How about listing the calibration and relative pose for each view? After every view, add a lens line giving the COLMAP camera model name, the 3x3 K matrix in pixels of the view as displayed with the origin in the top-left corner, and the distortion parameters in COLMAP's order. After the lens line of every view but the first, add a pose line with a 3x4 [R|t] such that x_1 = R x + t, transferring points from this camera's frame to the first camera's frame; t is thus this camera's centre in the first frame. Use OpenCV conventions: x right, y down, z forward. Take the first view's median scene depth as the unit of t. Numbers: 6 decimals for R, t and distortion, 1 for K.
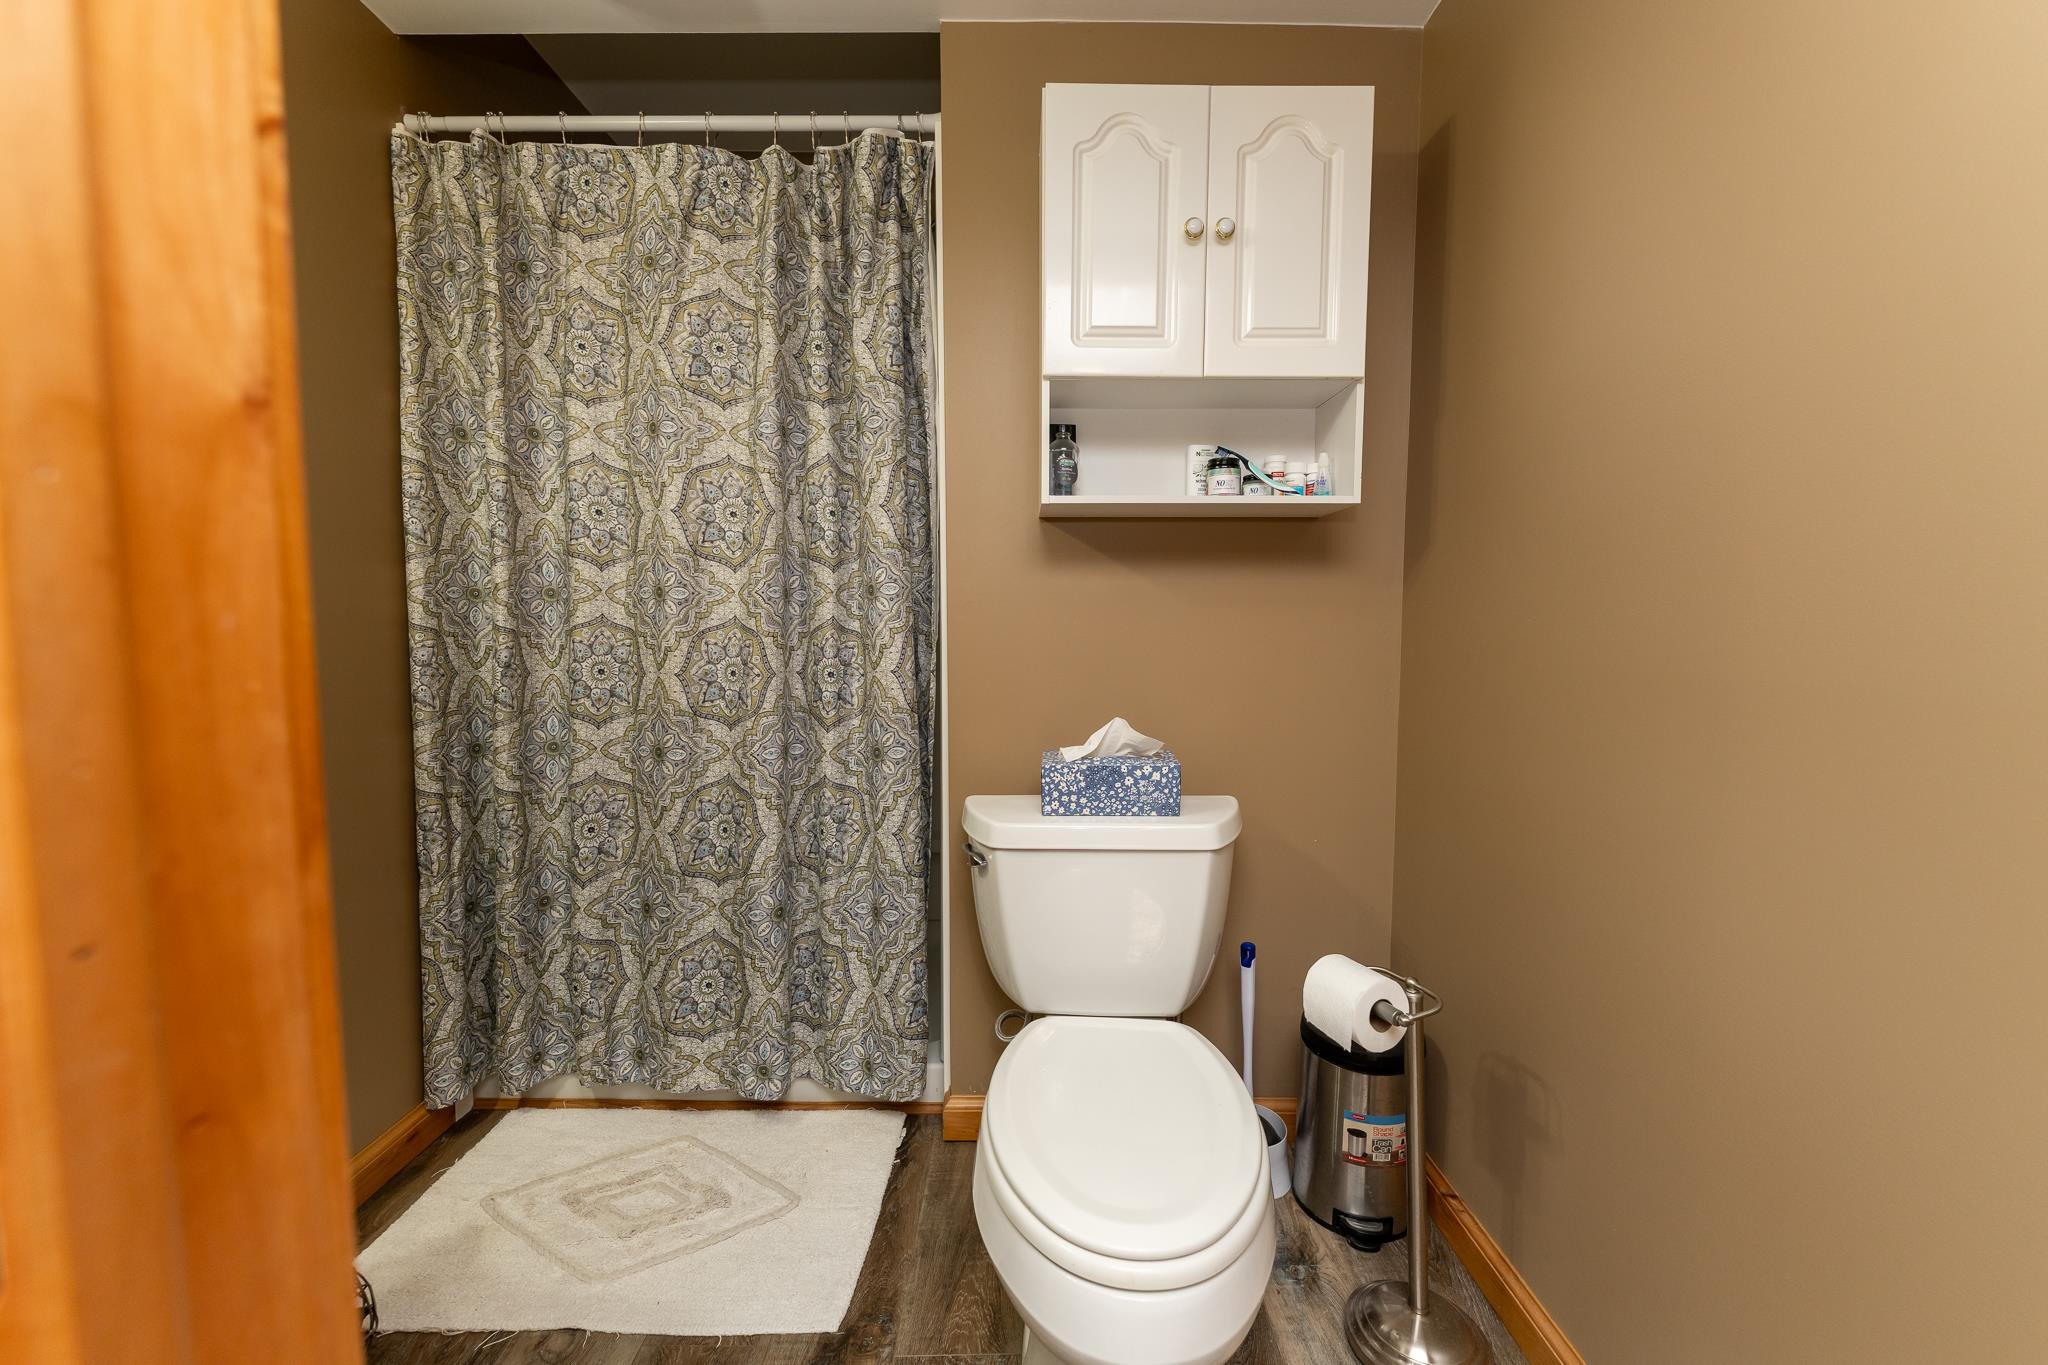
lens RADIAL K [[816.6, 0, 1033.3], [0, 816.6, 682.0], [0, 0, 1]] dist [-0.001471, -0.000969]
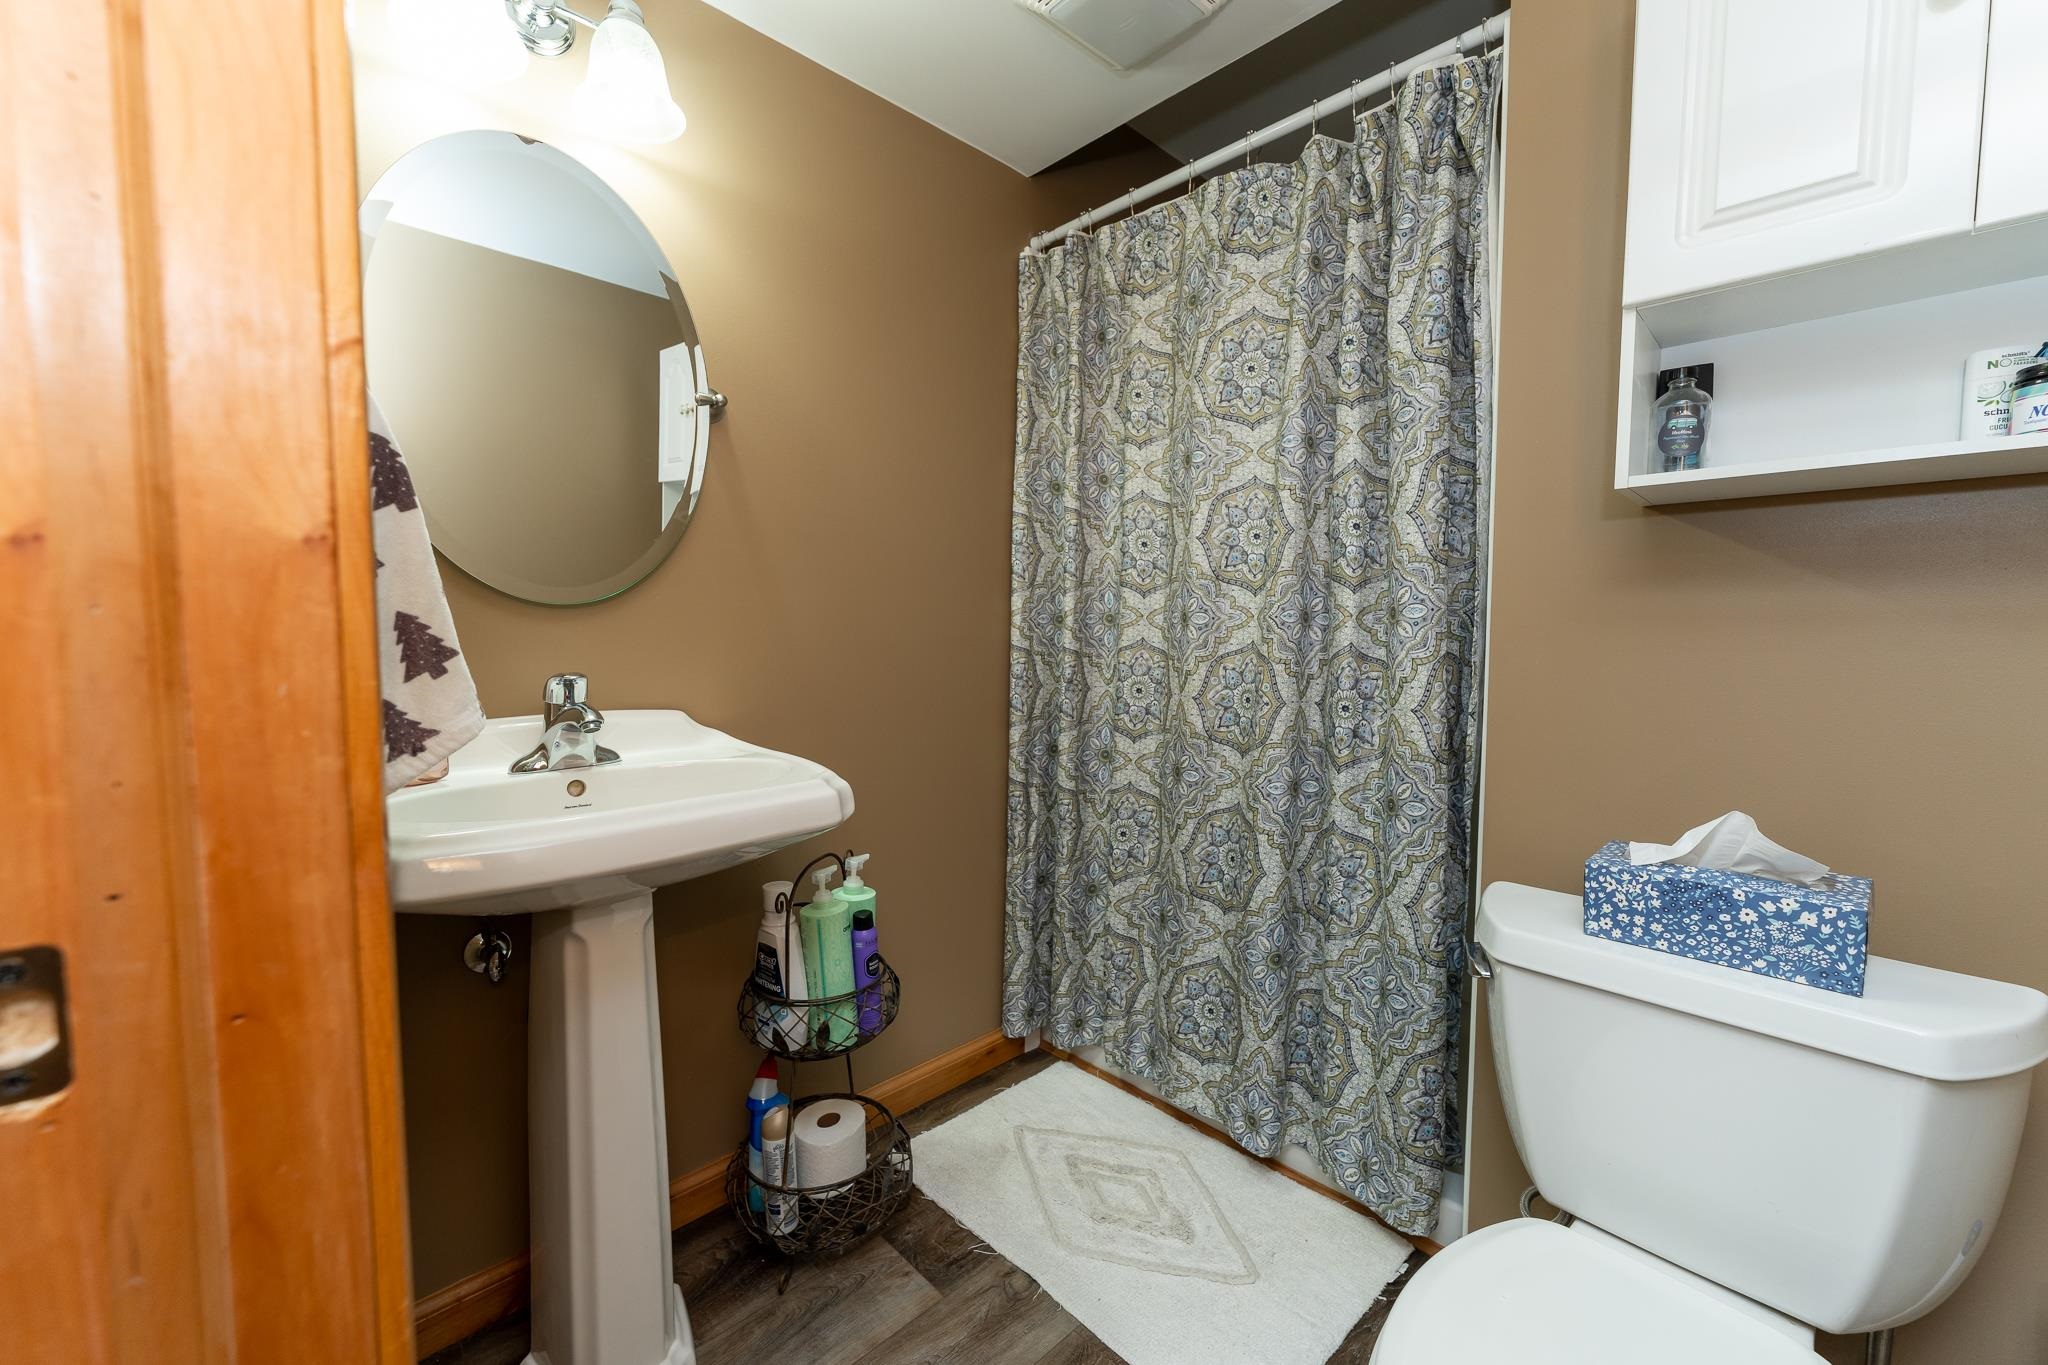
lens RADIAL K [[816.6, 0, 1024.0], [0, 816.6, 680.0], [0, 0, 1]] dist [-0.001471, -0.000969]
pose [[0.694335, 0.046821, -0.718127, 0.149634], [-0.058918, 0.998230, 0.008118, -0.027637], [0.717236, 0.036674, 0.695864, 0.138458]]
